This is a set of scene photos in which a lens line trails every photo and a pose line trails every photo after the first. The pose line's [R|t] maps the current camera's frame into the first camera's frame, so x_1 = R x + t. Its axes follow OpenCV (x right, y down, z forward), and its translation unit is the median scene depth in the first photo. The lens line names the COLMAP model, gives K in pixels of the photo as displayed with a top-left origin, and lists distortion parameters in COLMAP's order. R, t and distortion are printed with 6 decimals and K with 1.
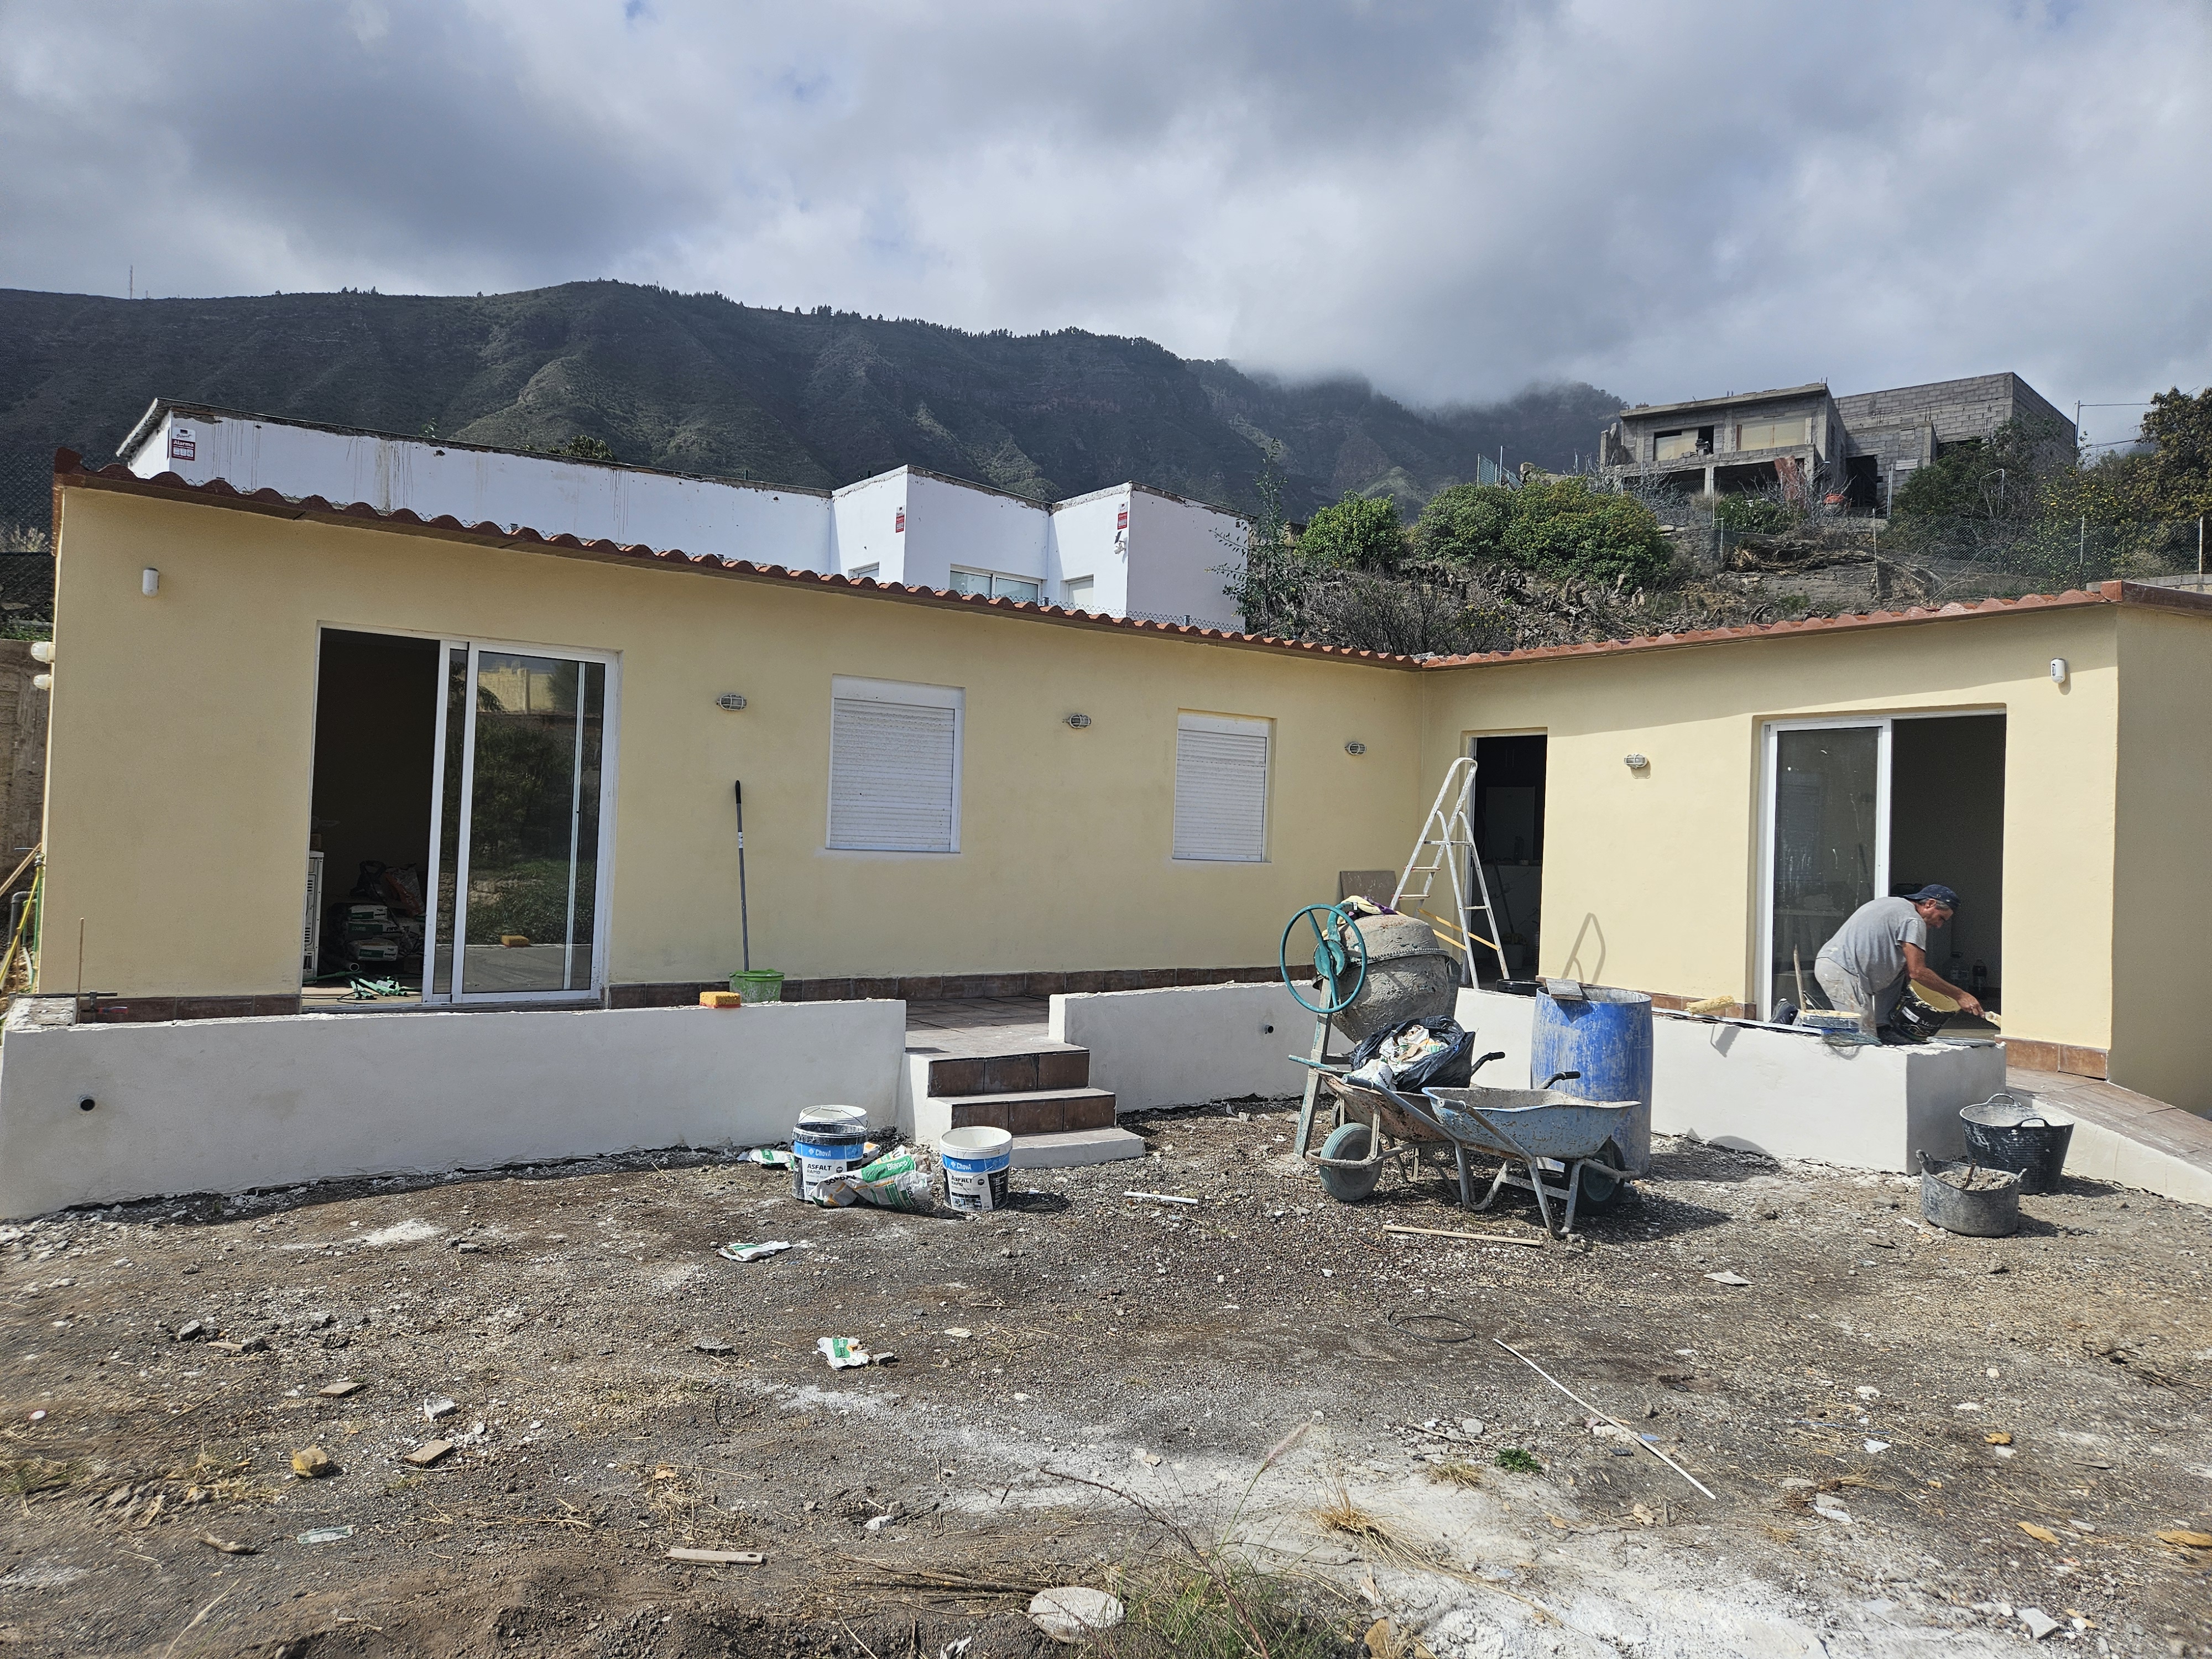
lens RADIAL K [[1495.7, 0, 1065.8], [0, 1495.7, 817.6], [0, 0, 1]] dist [0.088460, -0.073921]
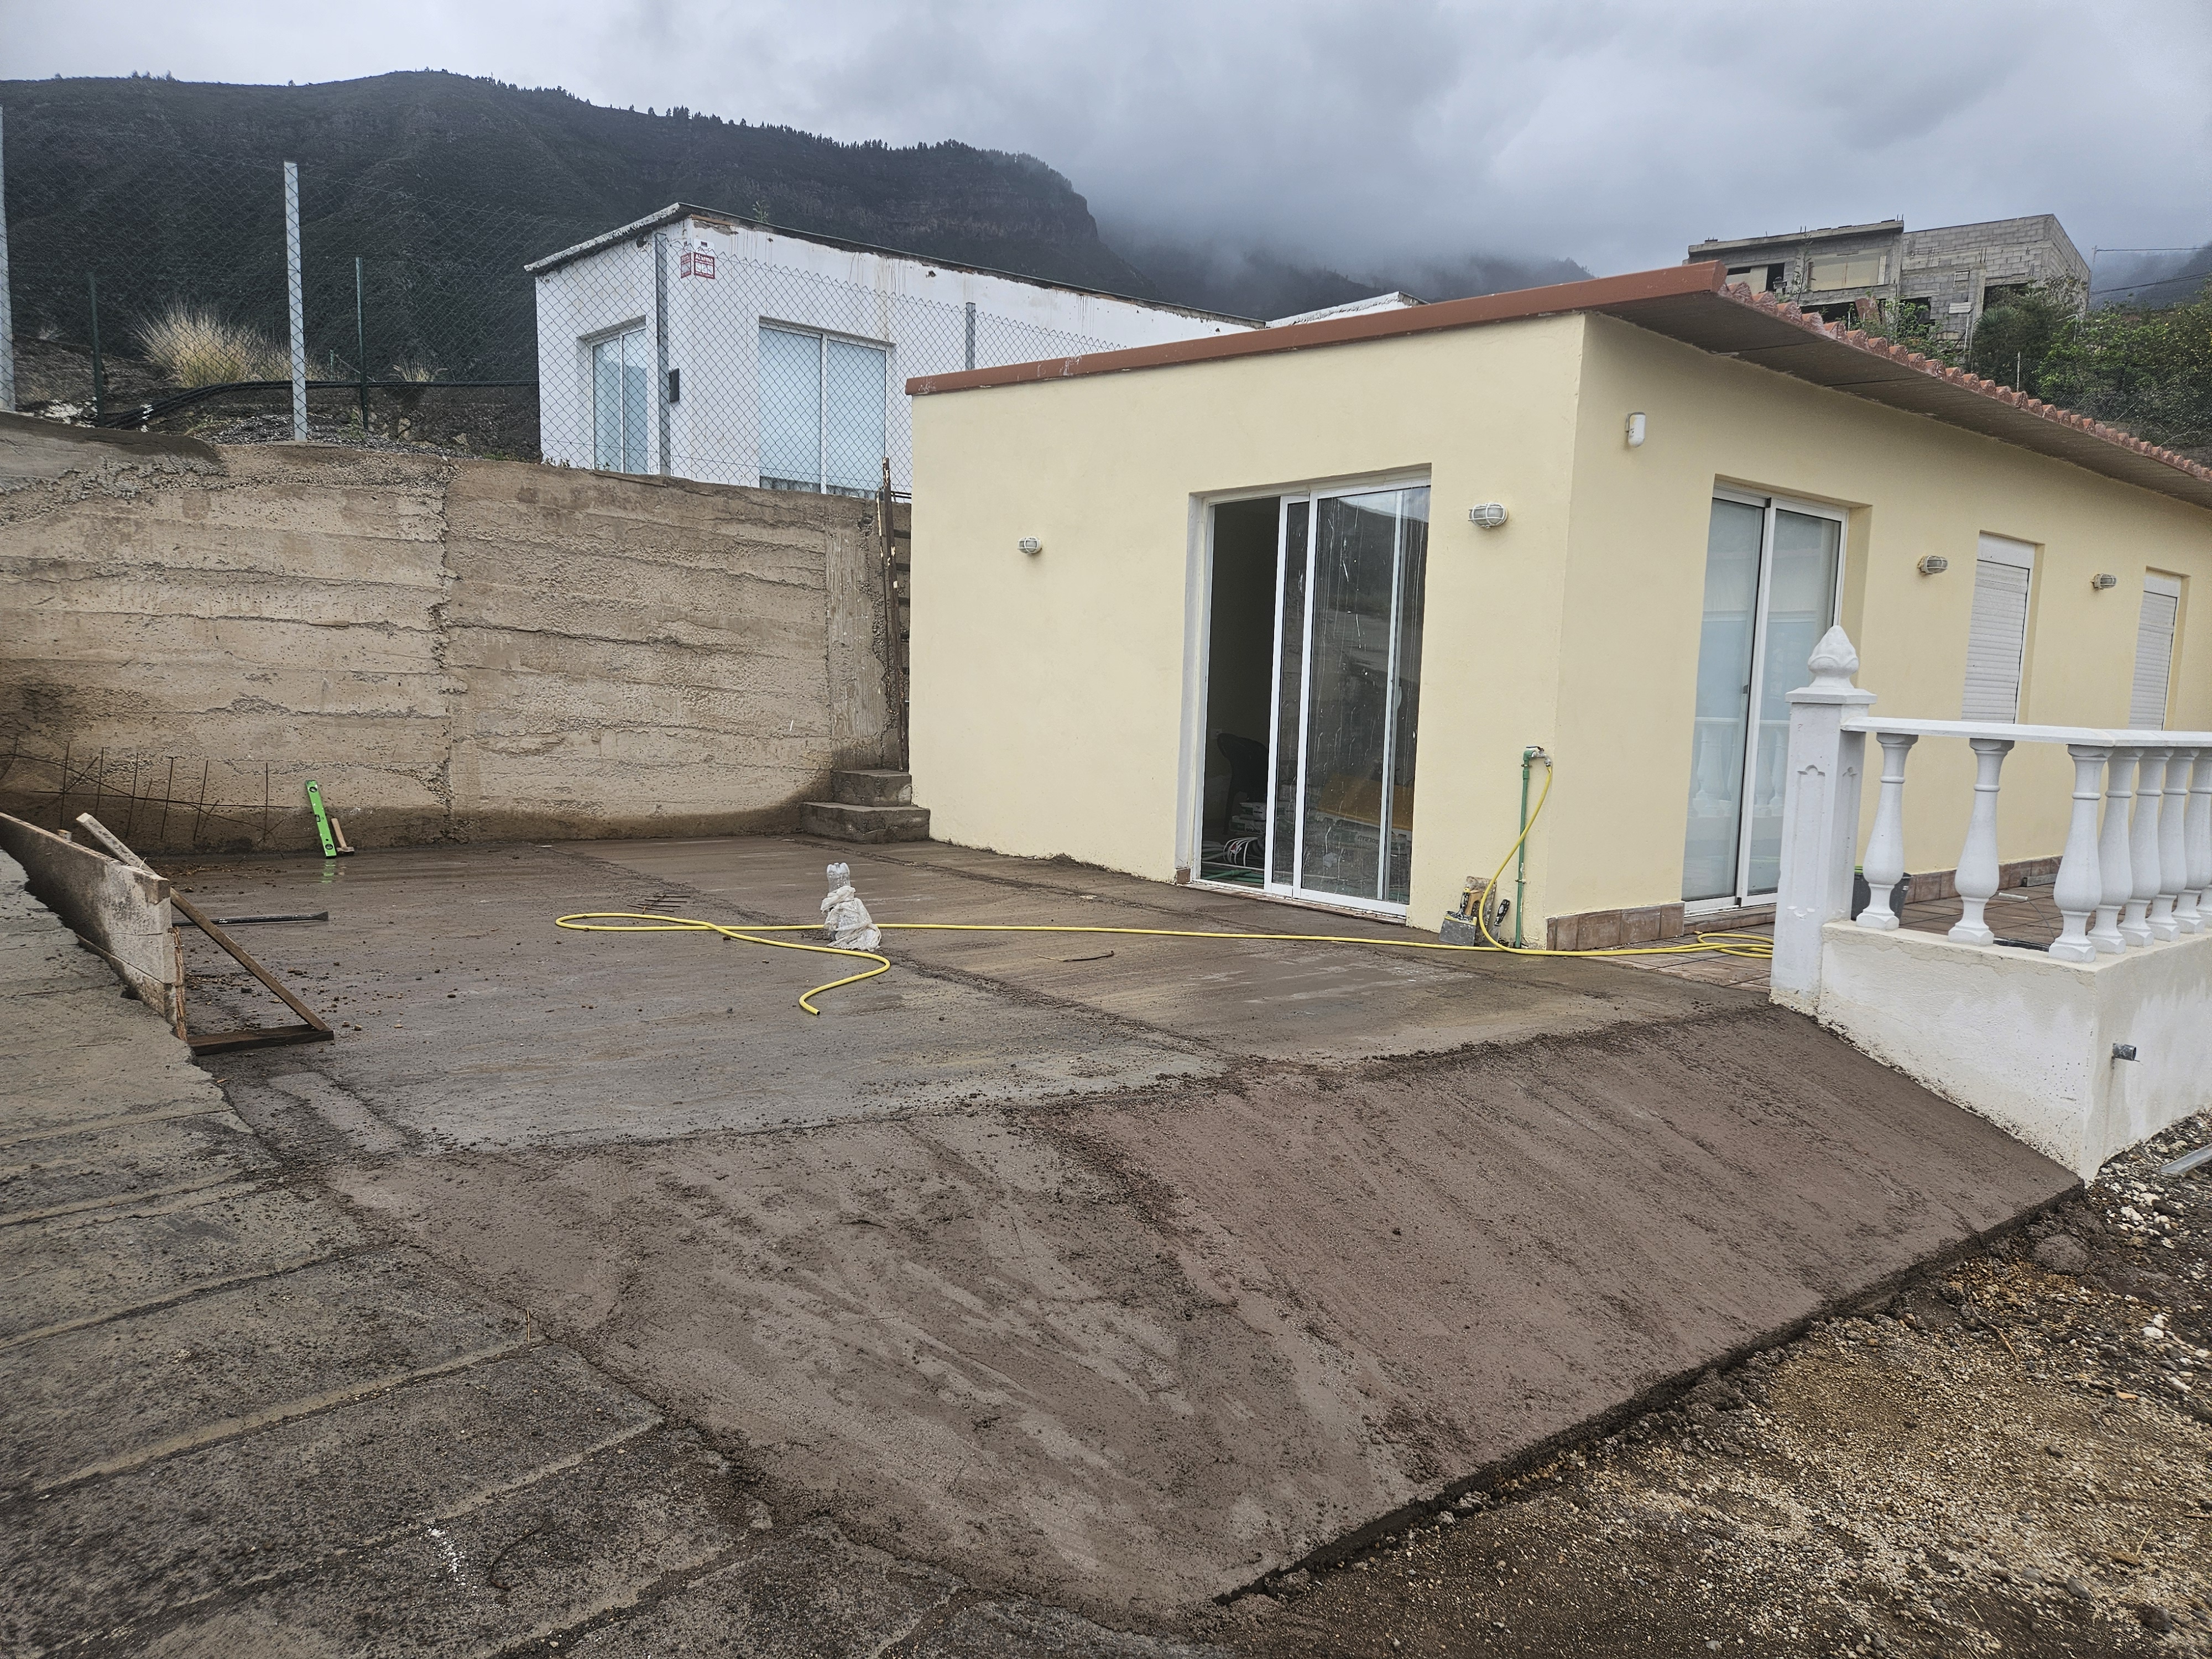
lens RADIAL K [[1484.3, 0, 1062.5], [0, 1484.3, 856.4], [0, 0, 1]] dist [0.092514, -0.079740]
pose [[0.995455, -0.016632, 0.093765, -0.749006], [0.004572, 0.991842, 0.127388, -0.020389], [-0.095119, -0.126380, 0.987411, 0.129569]]
